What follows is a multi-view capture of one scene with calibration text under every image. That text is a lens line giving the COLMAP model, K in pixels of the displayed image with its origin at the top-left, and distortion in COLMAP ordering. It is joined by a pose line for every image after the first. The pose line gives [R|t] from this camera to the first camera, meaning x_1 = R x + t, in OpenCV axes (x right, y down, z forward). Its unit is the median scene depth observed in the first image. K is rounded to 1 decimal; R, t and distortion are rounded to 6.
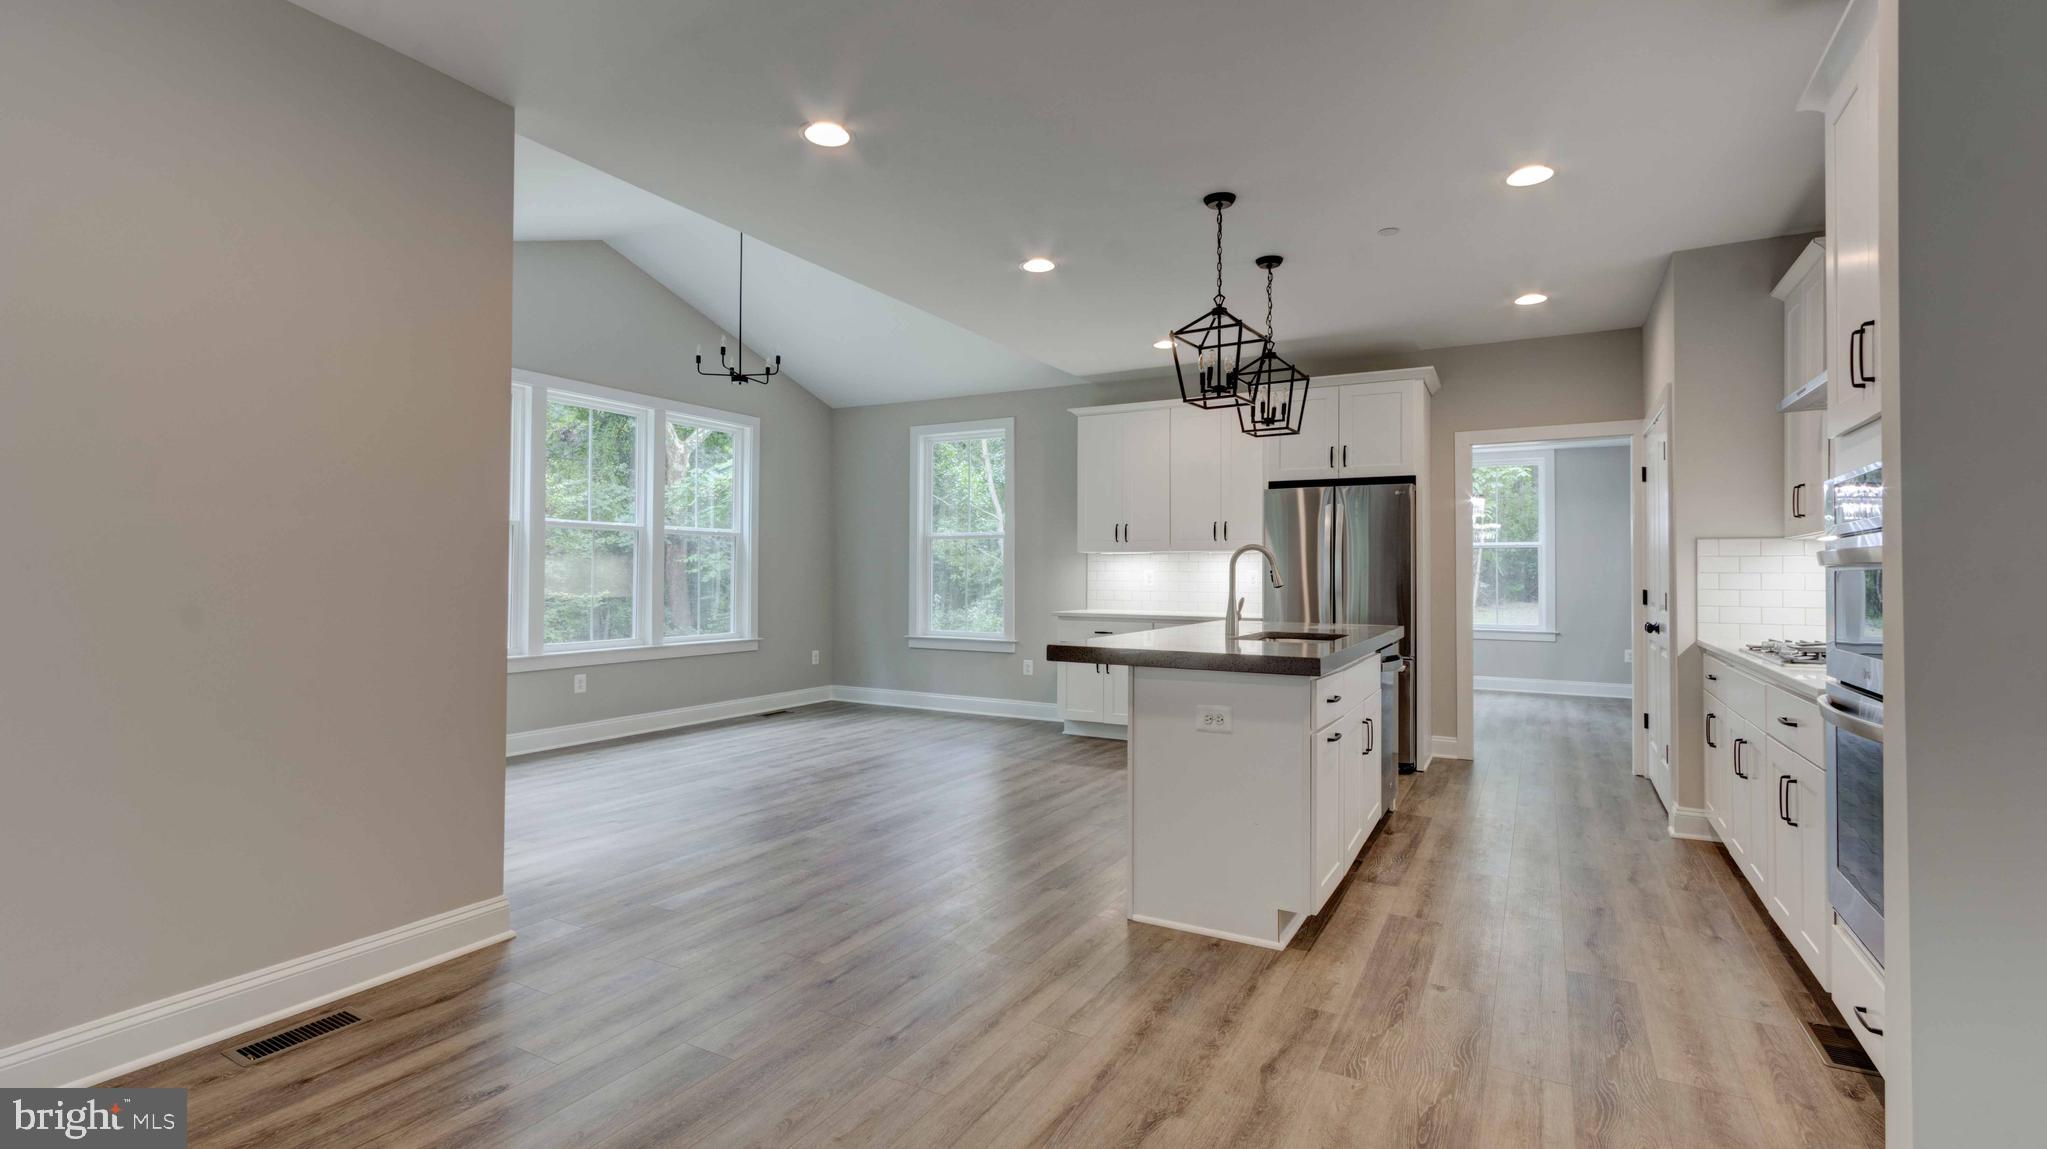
lens RADIAL K [[936.9, 0, 1010.1], [0, 936.9, 557.0], [0, 0, 1]] dist [0.003746, -0.000700]
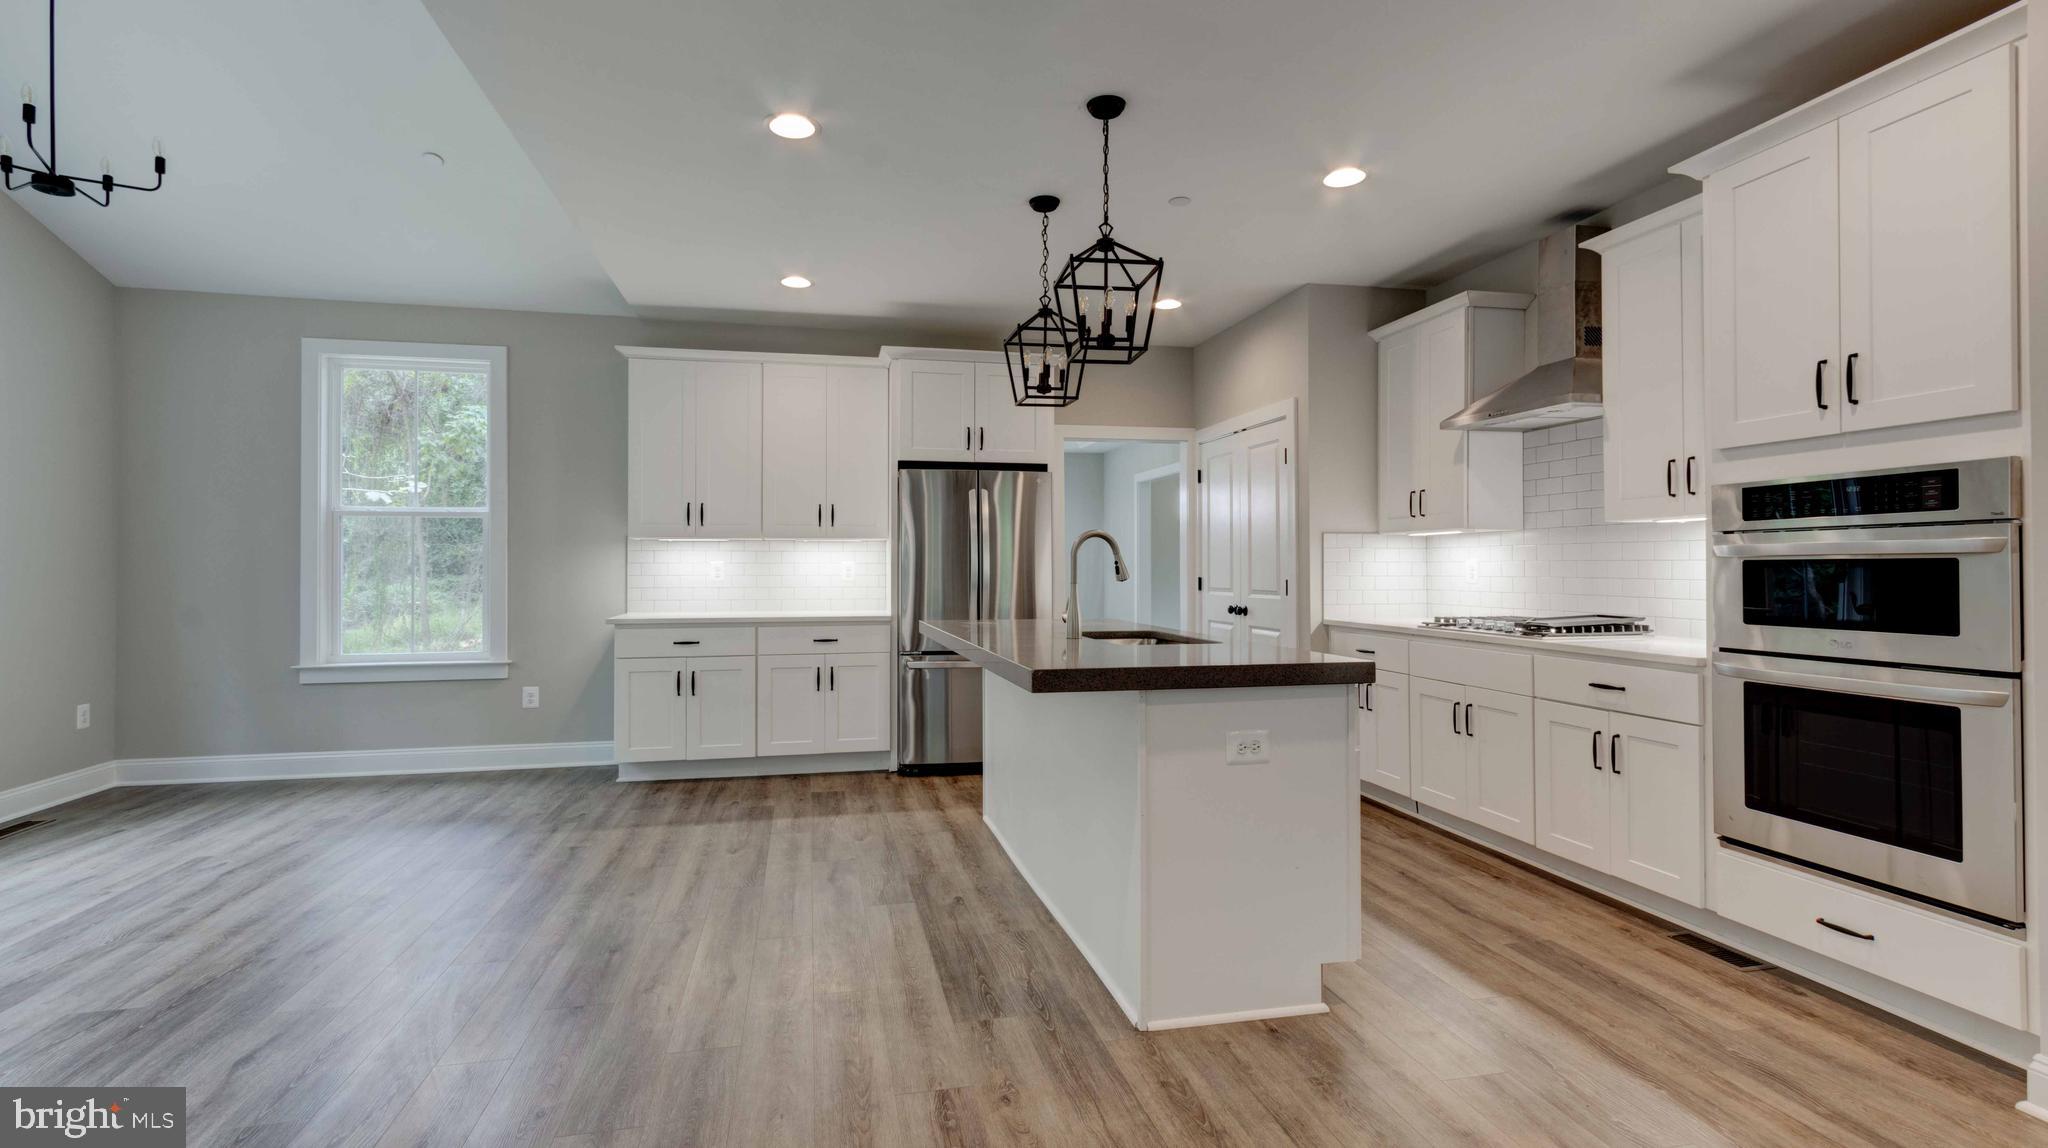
lens RADIAL K [[937.3, 0, 1010.6], [0, 937.3, 556.5], [0, 0, 1]] dist [0.003746, -0.000700]
pose [[0.744942, 0.000698, 0.667129, -0.255748], [-0.006487, 0.999960, 0.006196, 0.003866], [-0.667098, -0.008943, 0.744916, 0.297892]]
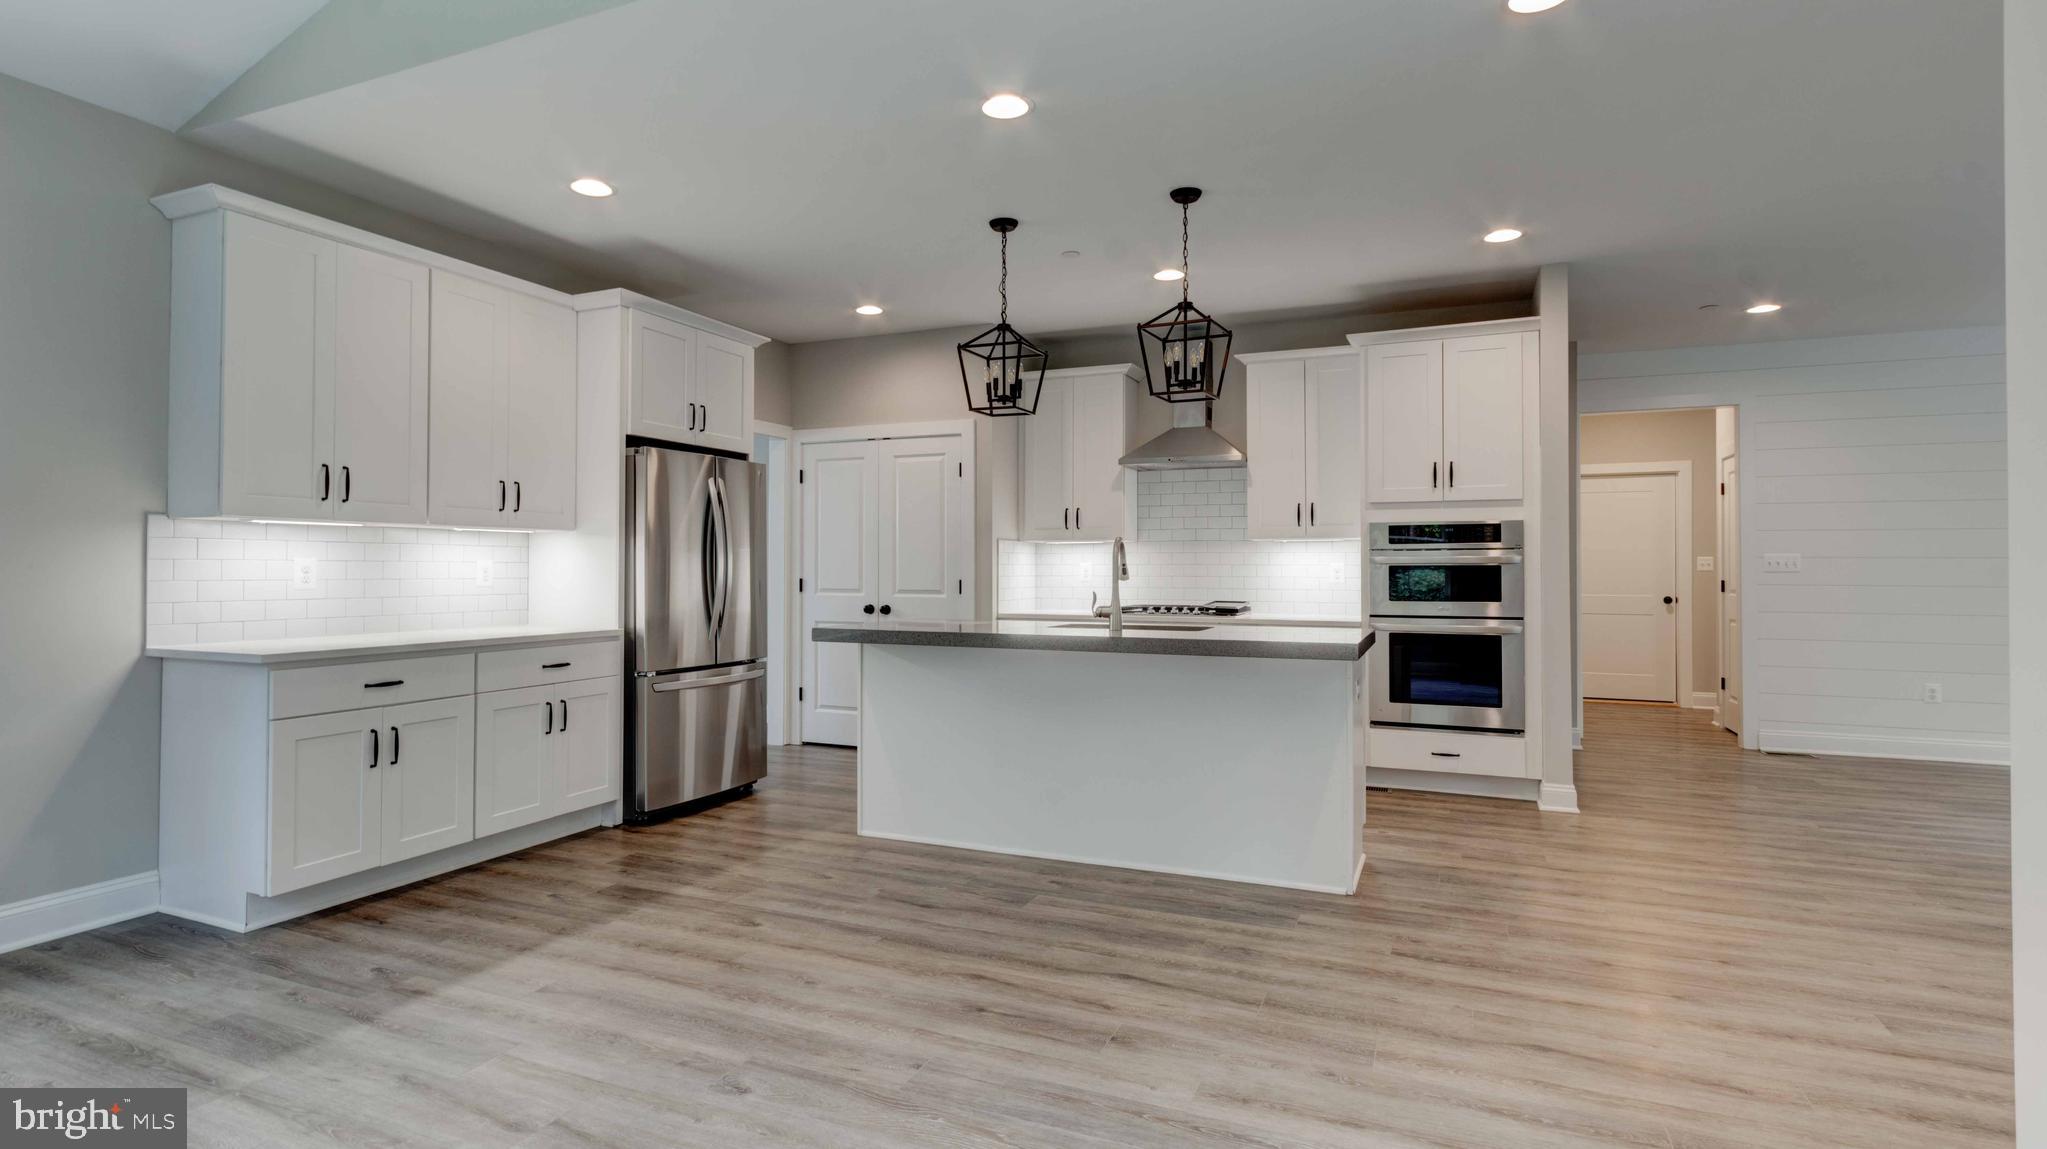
lens RADIAL K [[1011.7, 0, 1006.2], [0, 1011.7, 551.8], [0, 0, 1]] dist [0.006192, 0.000431]
pose [[-0.102369, 0.010730, 0.994689, -0.557147], [-0.020264, 0.999712, -0.012869, 0.013038], [-0.994540, -0.021474, -0.102122, 0.866587]]
